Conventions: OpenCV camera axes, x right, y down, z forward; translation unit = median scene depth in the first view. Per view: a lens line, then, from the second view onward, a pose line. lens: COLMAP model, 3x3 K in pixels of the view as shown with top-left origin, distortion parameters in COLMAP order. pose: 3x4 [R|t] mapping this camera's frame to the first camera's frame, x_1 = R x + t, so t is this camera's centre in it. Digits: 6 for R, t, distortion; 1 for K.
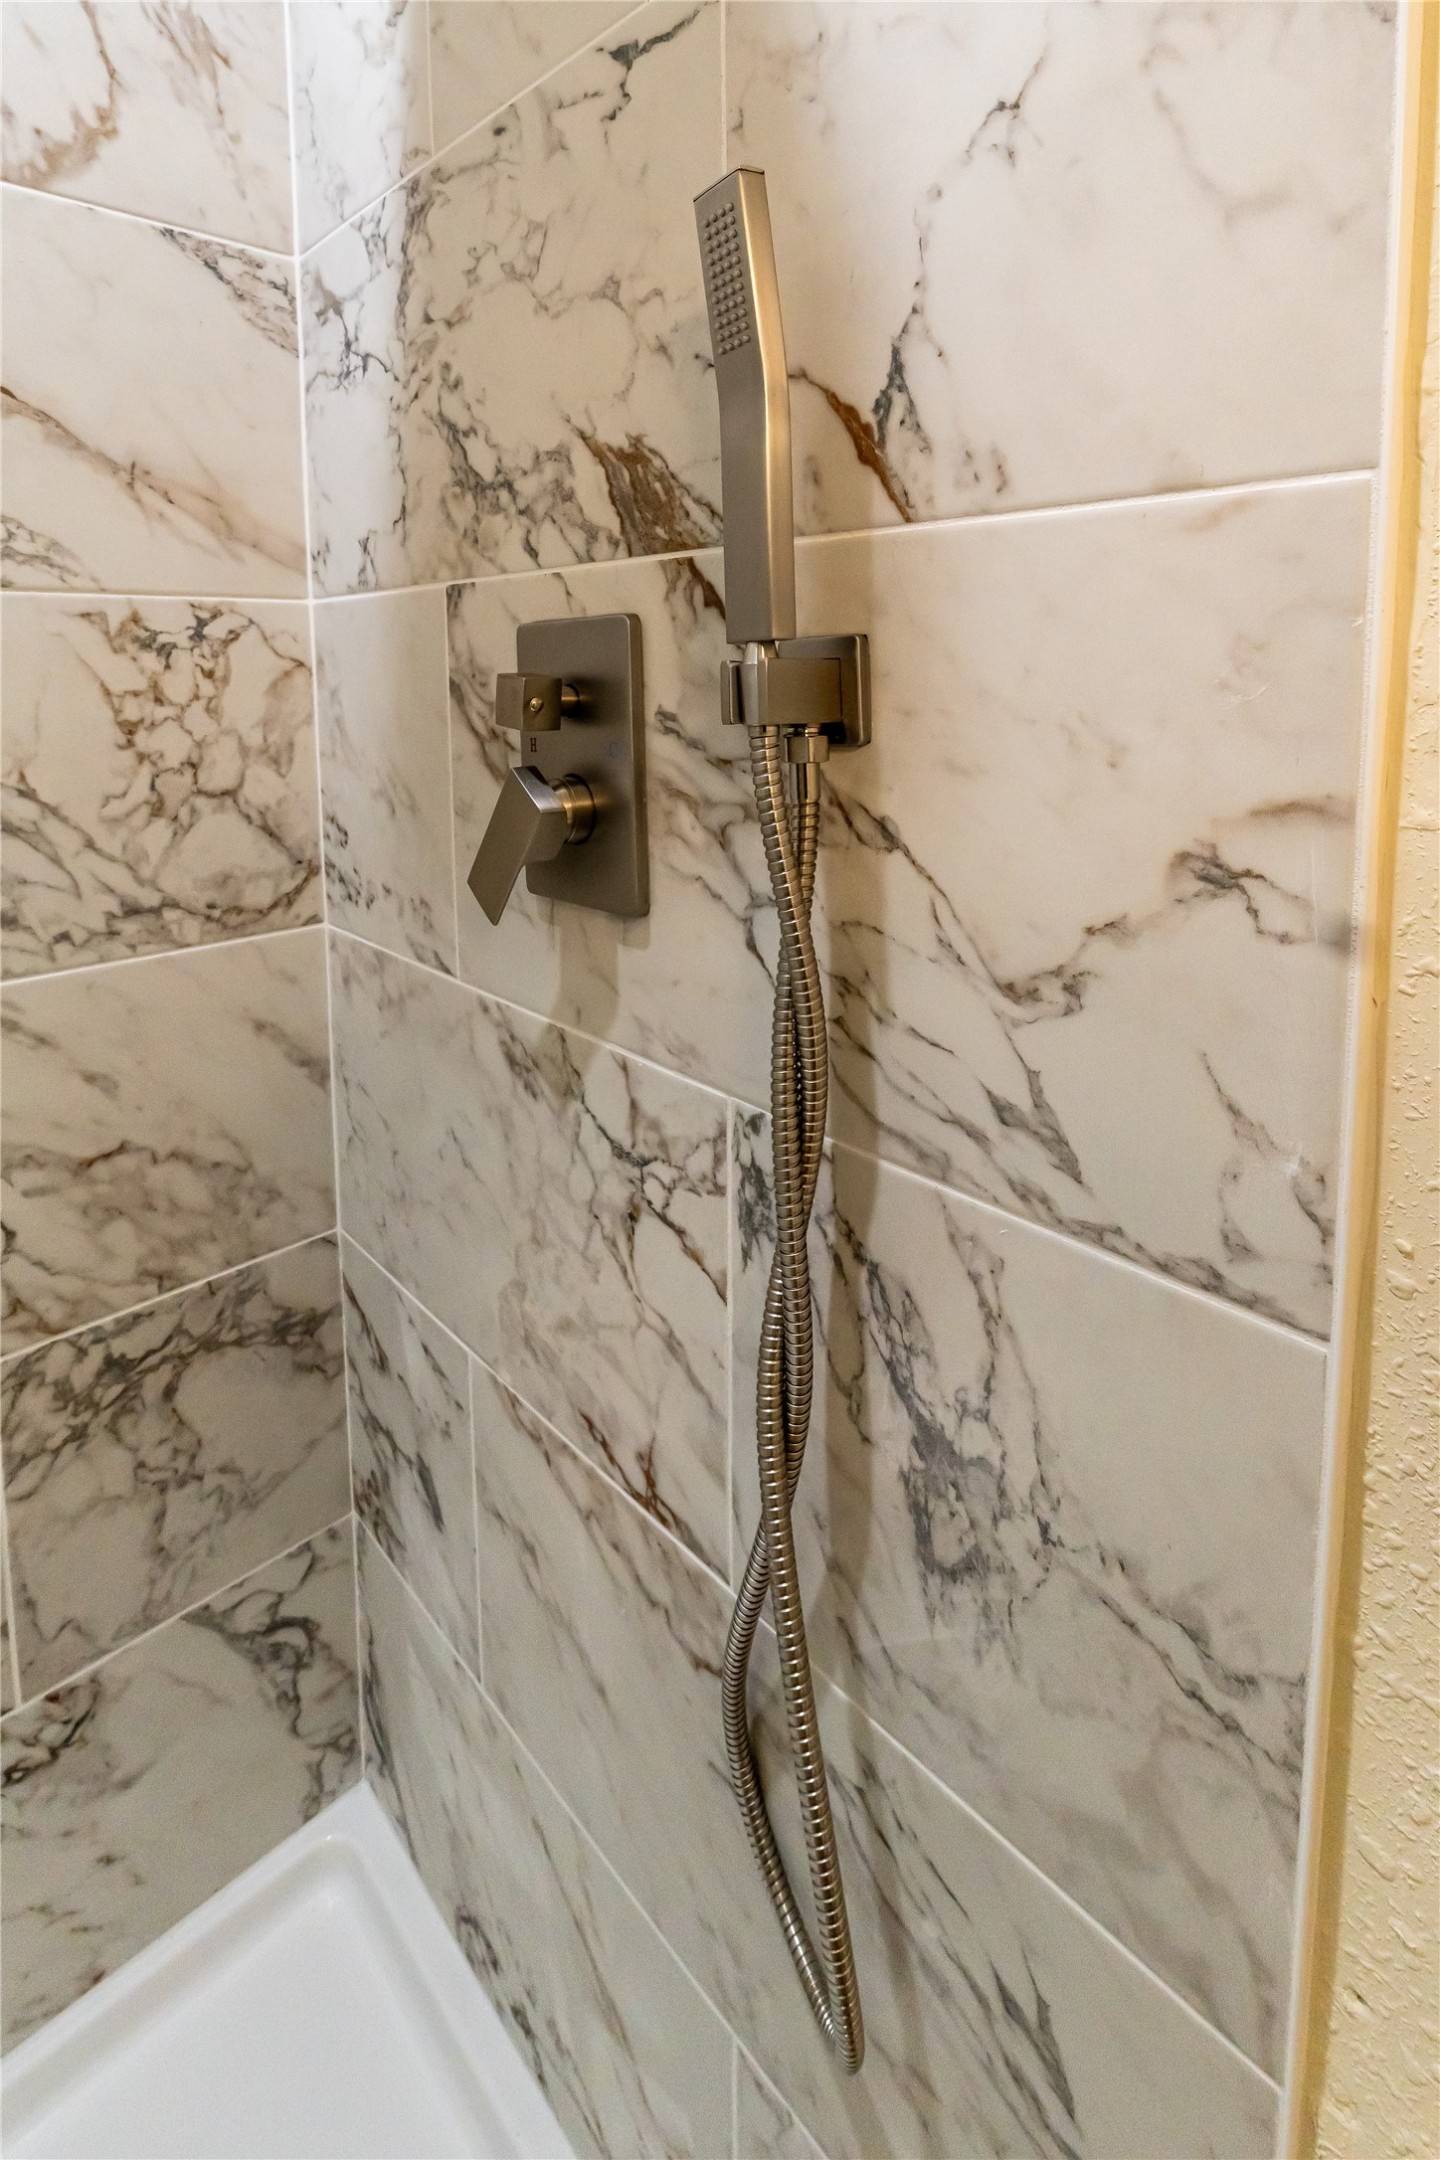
lens RADIAL K [[1028.2, 0, 720.7], [0, 1028.2, 1080.4], [0, 0, 1]] dist [-0.004001, -0.001470]
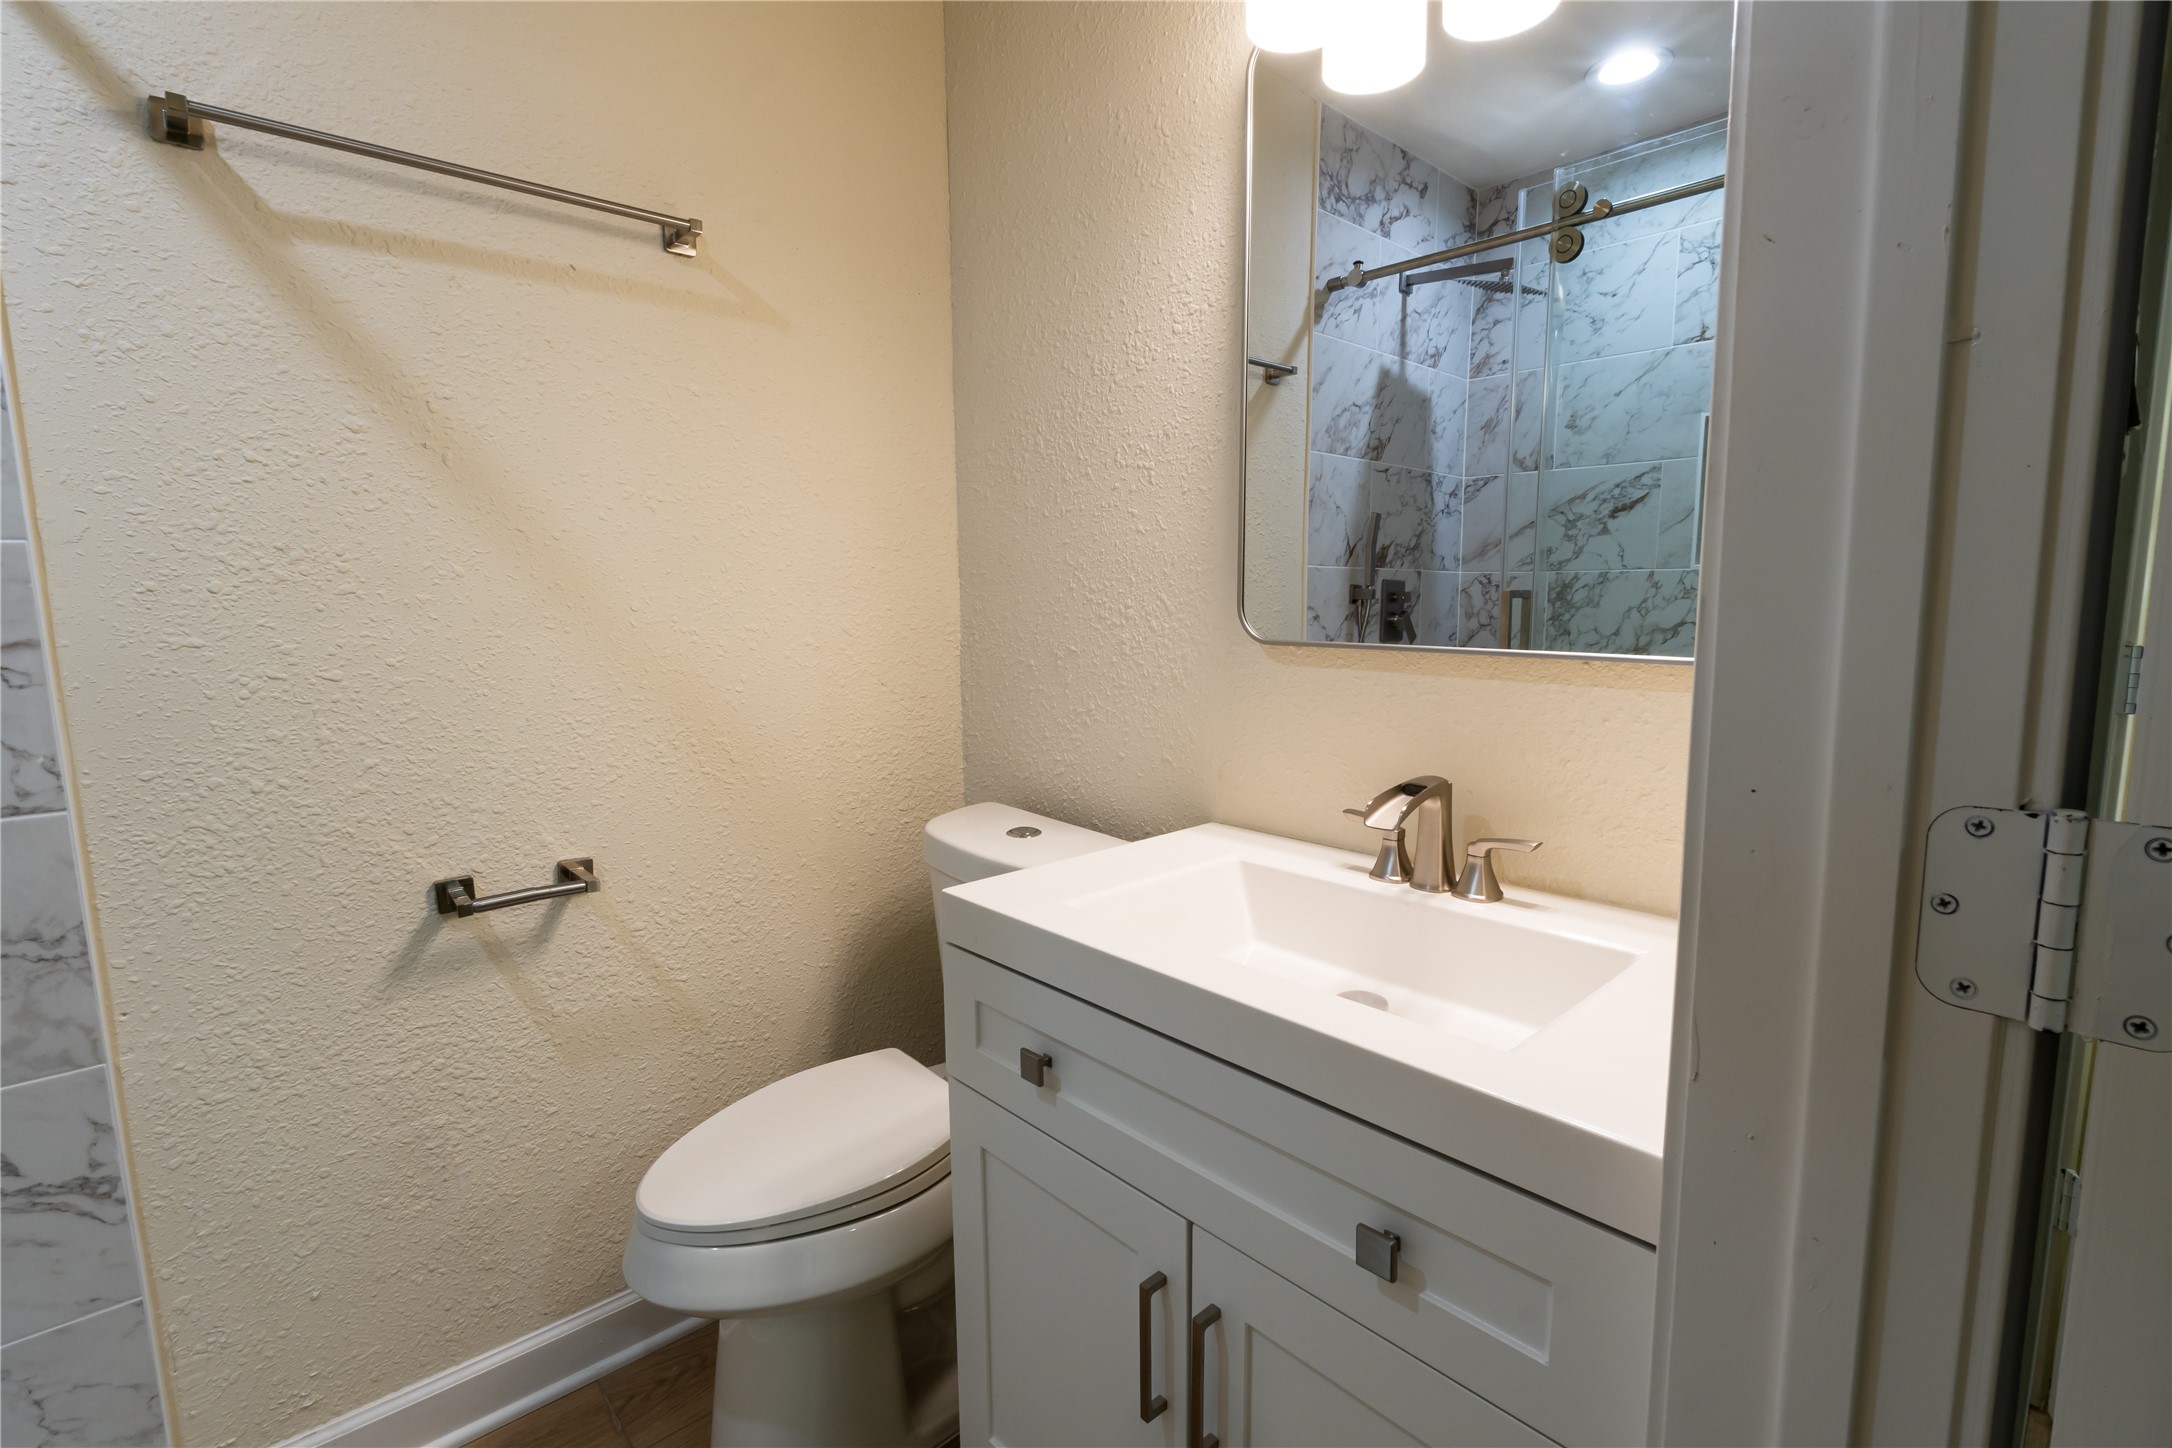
lens RADIAL K [[1033.9, 0, 1090.0], [0, 1033.9, 734.7], [0, 0, 1]] dist [-0.004001, -0.001470]
pose [[0.266030, -0.123958, 0.955962, -1.525949], [0.119171, 0.988319, 0.094990, 0.097402], [-0.956570, 0.088653, 0.277695, -2.840363]]
